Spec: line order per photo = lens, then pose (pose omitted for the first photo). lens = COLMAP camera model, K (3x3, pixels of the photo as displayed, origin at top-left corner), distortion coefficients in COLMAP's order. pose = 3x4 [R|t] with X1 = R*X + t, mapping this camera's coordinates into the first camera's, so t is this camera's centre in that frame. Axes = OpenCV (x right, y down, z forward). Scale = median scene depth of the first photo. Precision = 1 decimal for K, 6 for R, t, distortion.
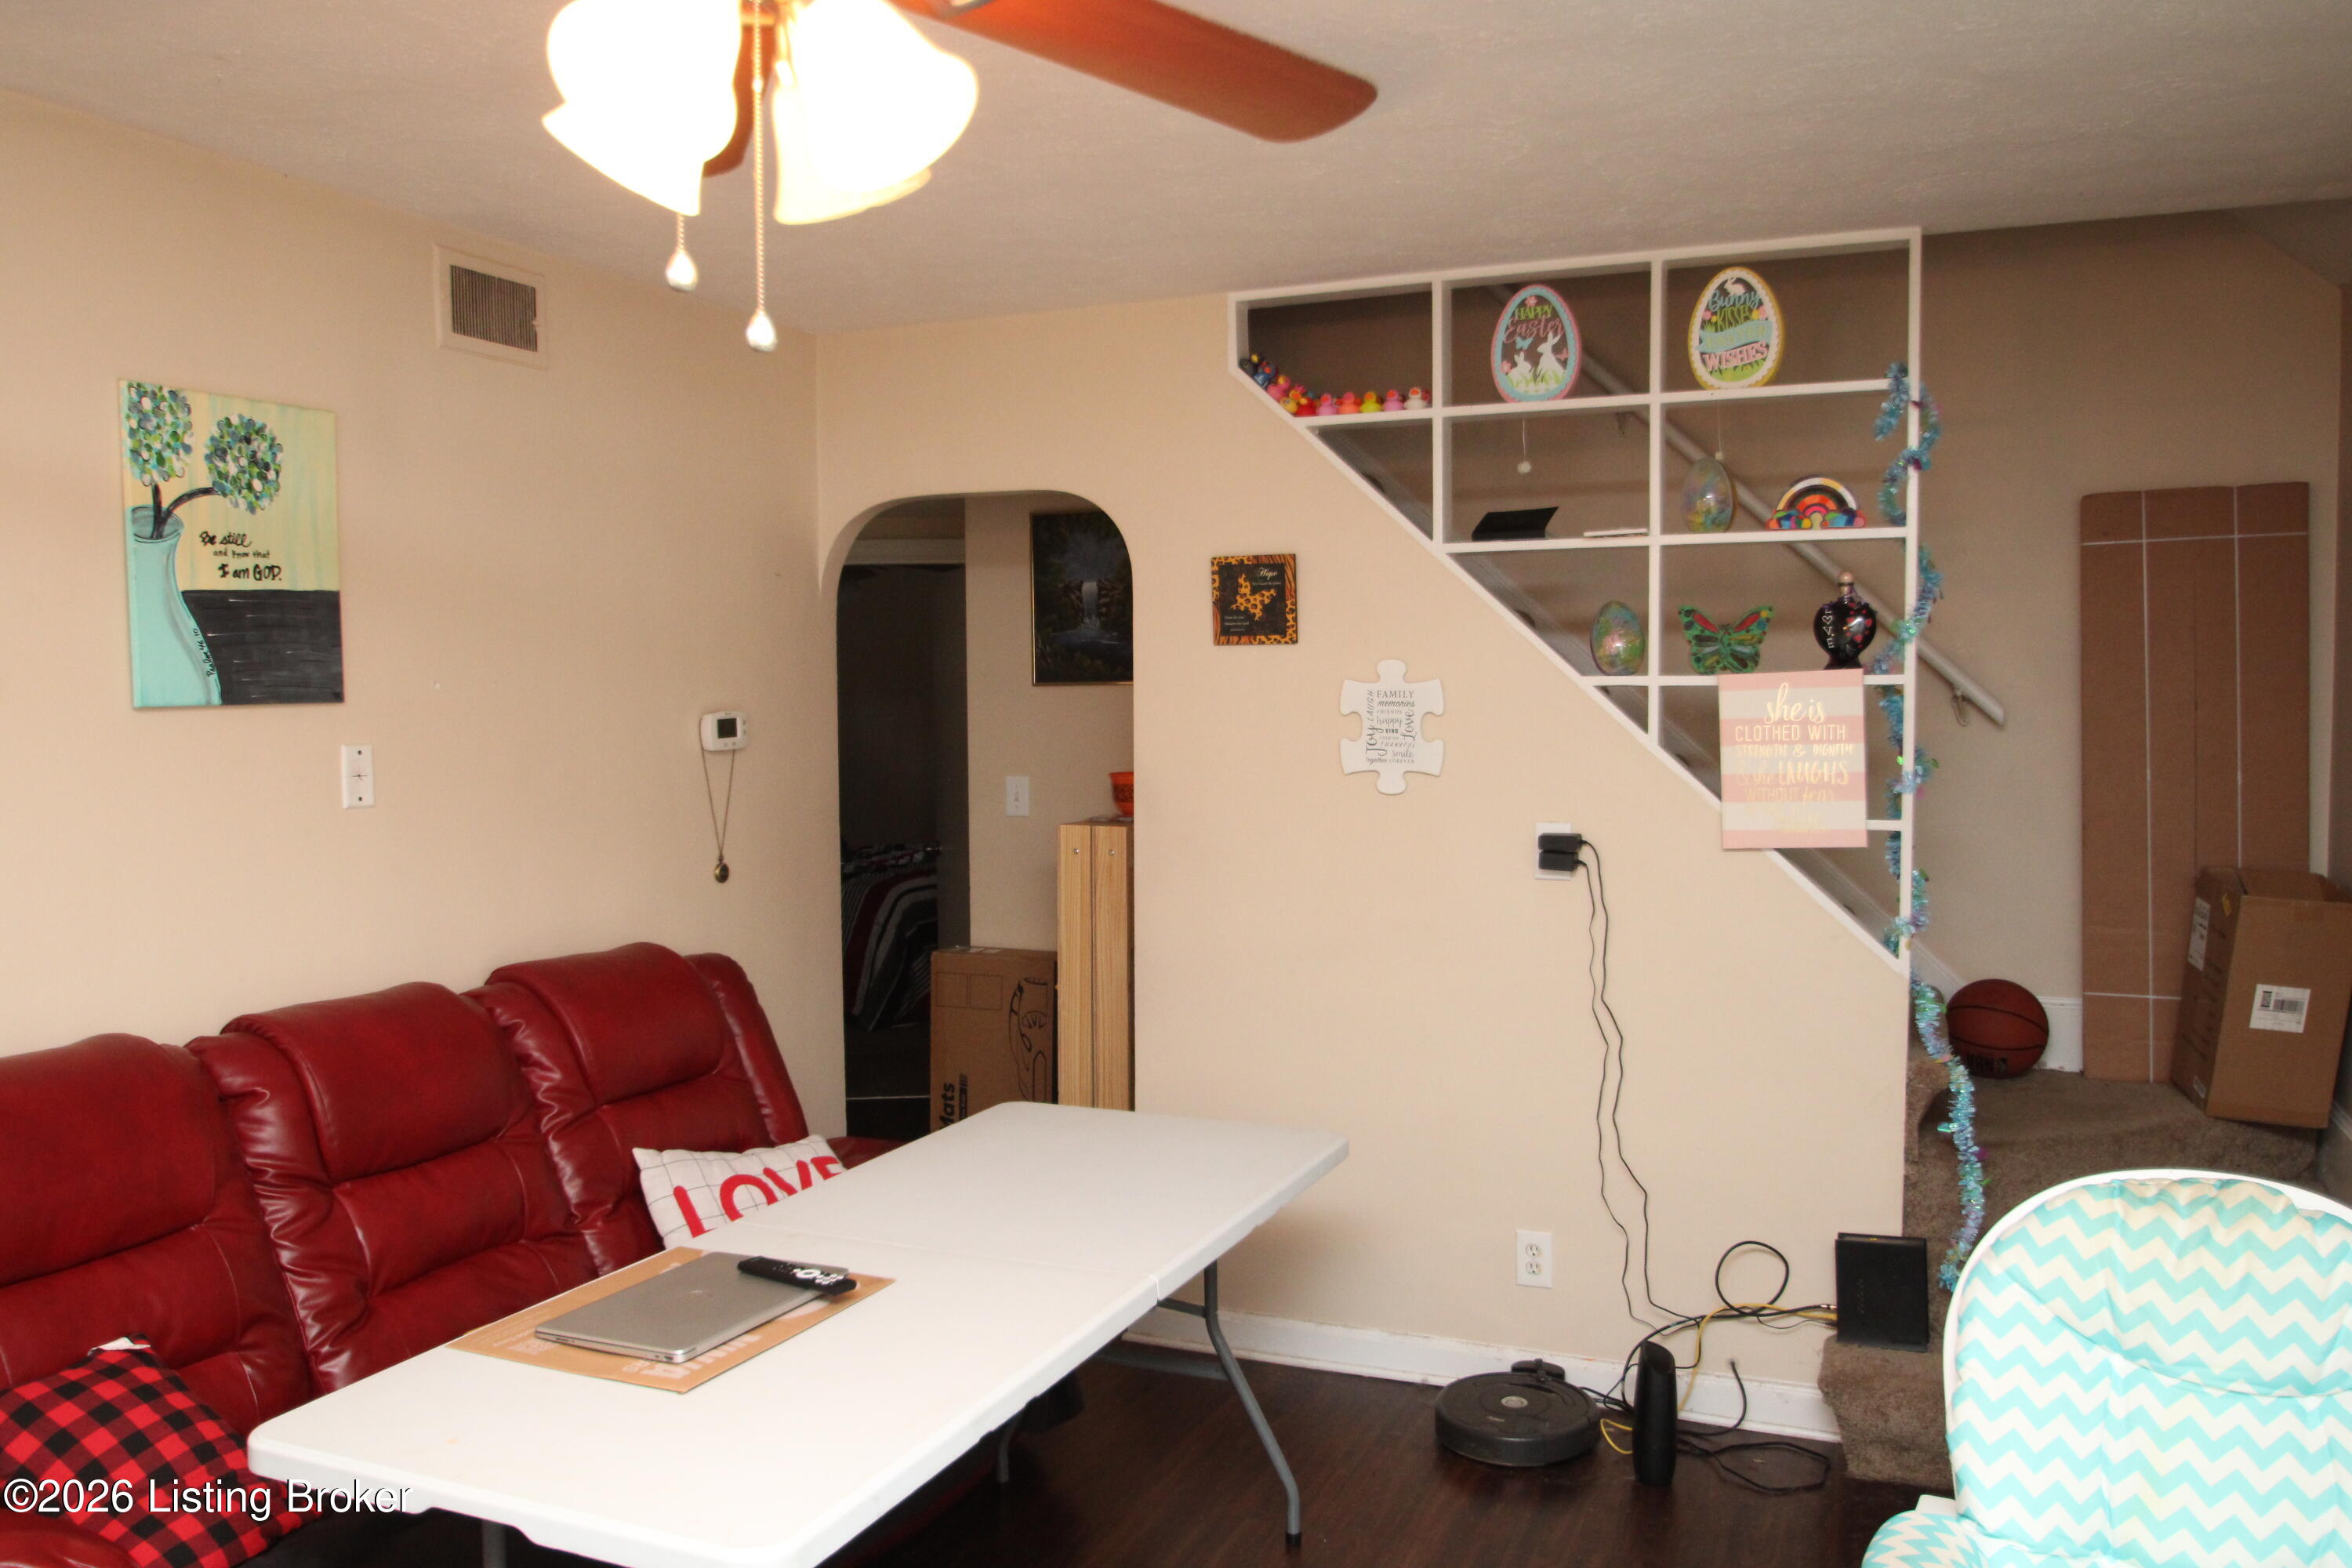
lens RADIAL K [[1868.0, 0, 1171.2], [0, 1868.0, 781.6], [0, 0, 1]] dist [-0.010074, -0.006343]
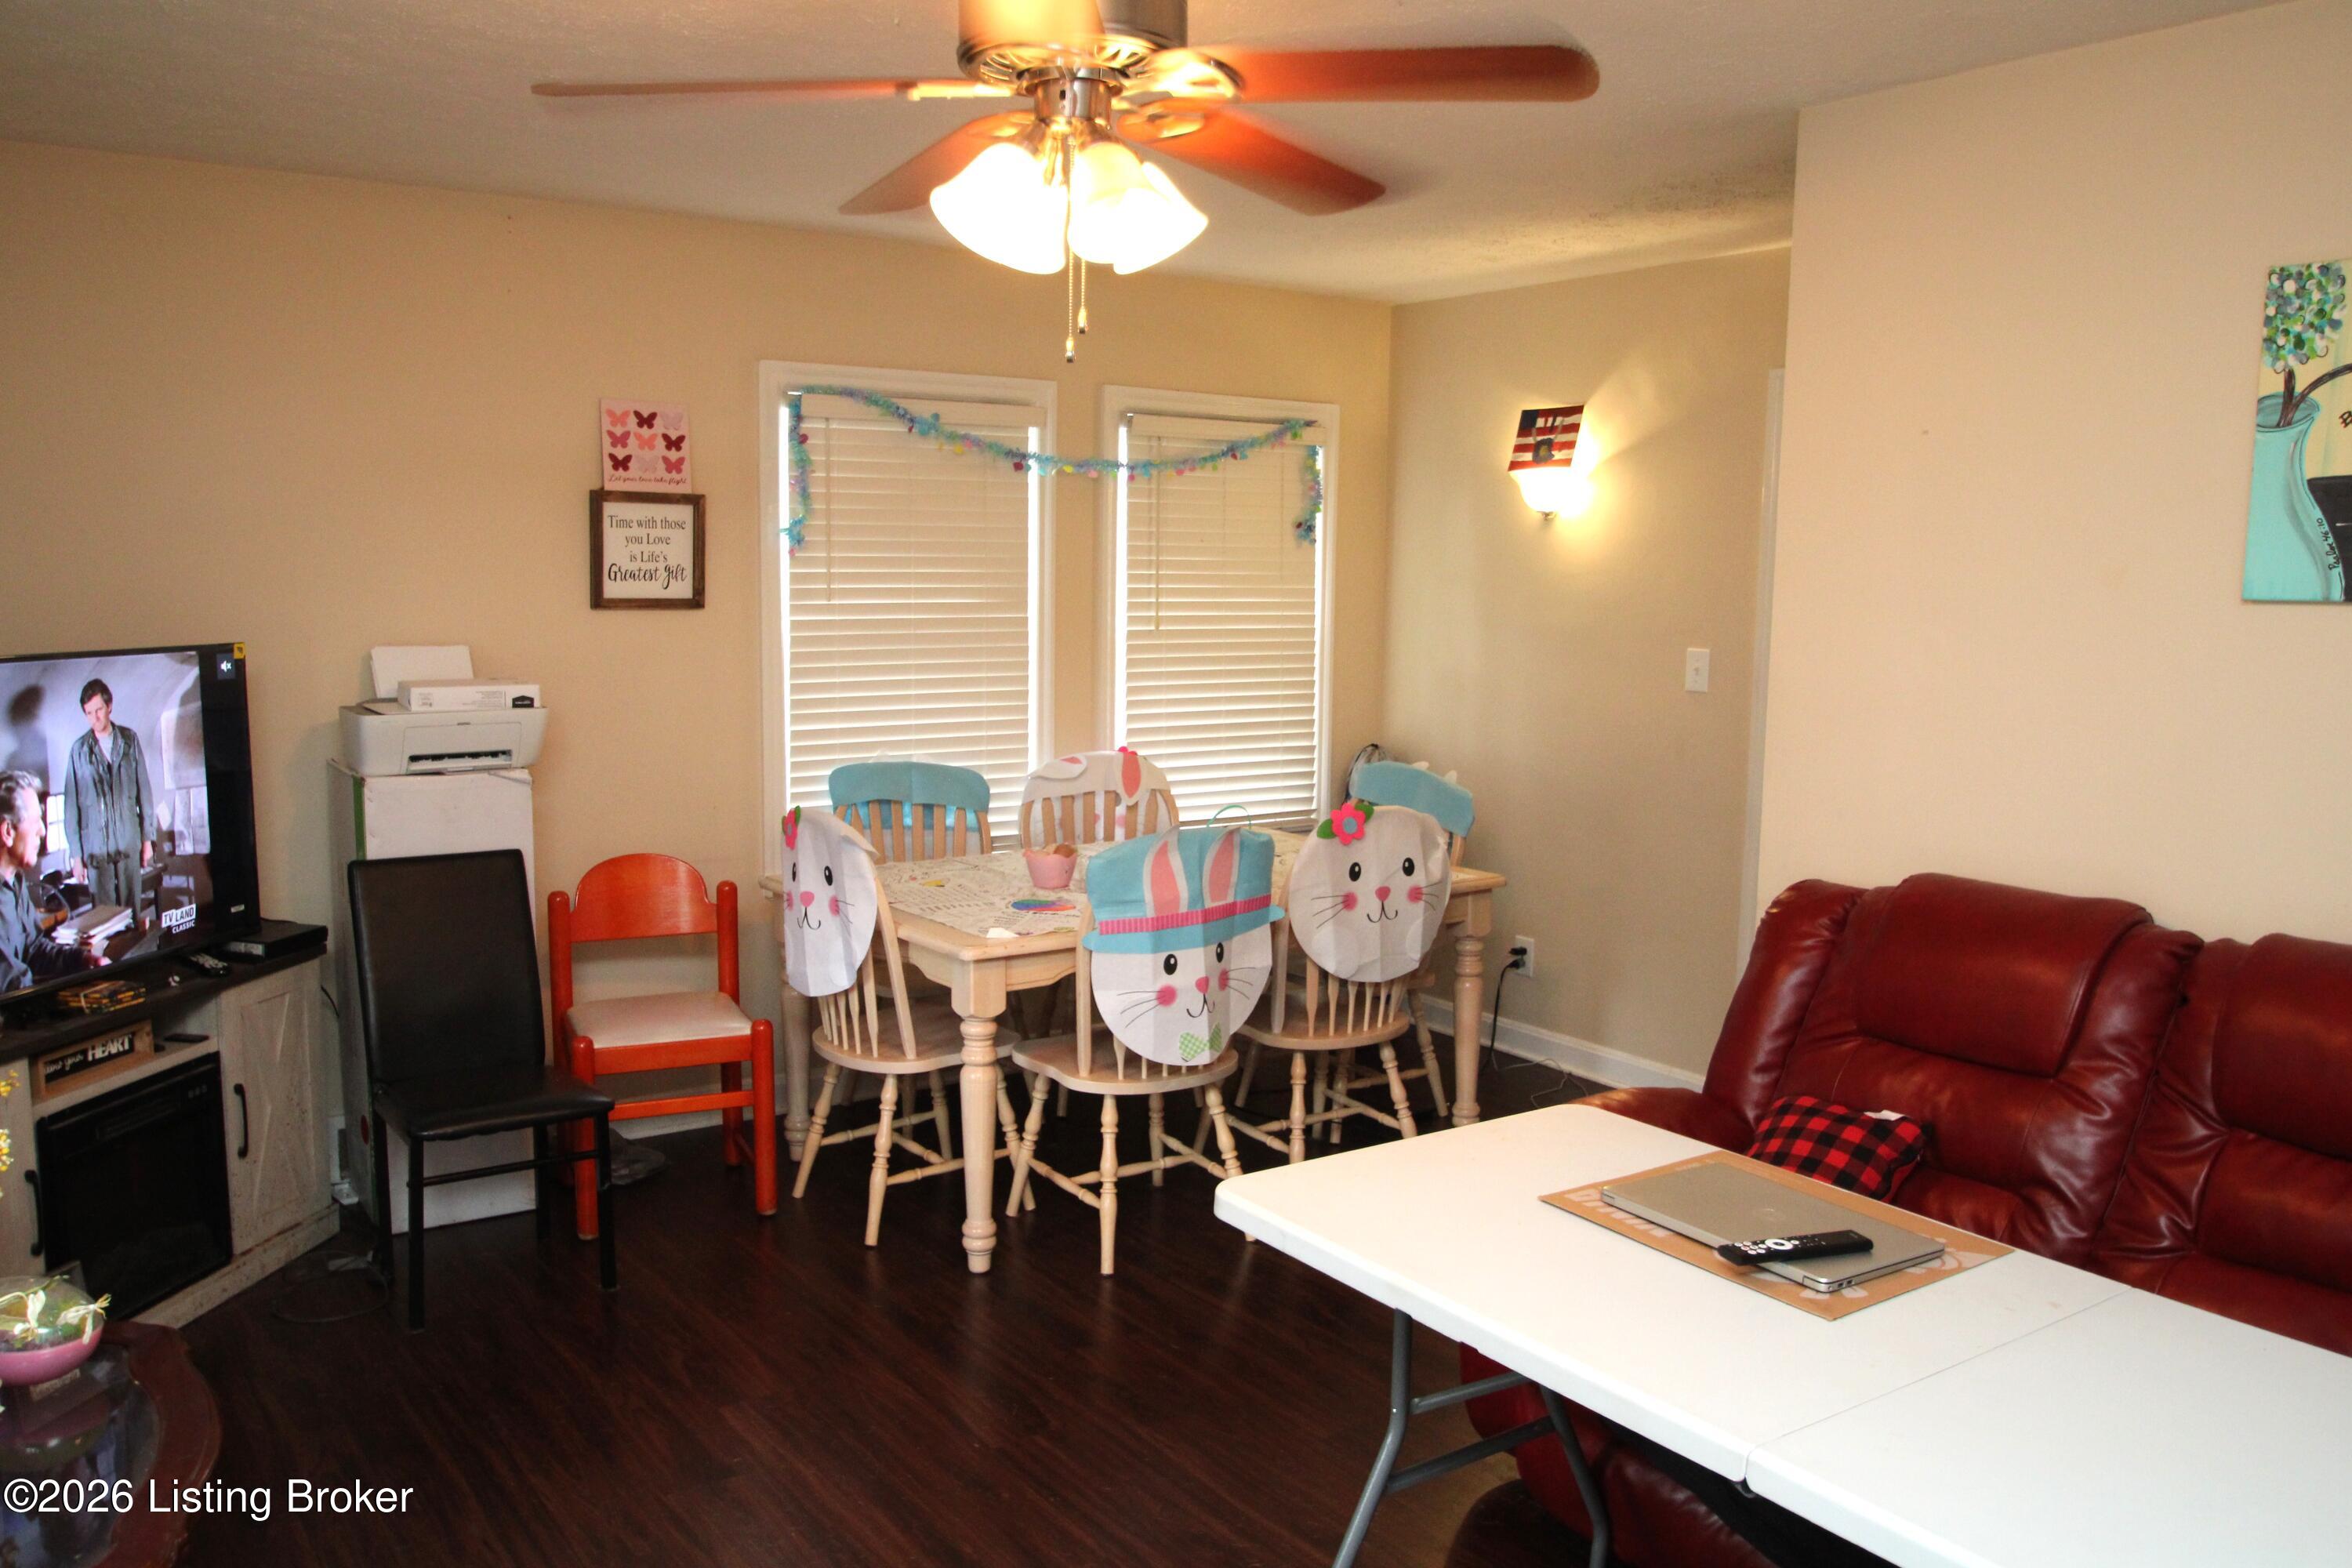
lens RADIAL K [[1868.0, 0, 1171.2], [0, 1868.0, 786.6], [0, 0, 1]] dist [-0.010074, -0.006343]
pose [[-0.520824, 0.102967, -0.847432, 0.595829], [-0.054385, 0.986680, 0.153310, -0.062243], [0.851930, 0.125935, -0.508287, 1.020073]]
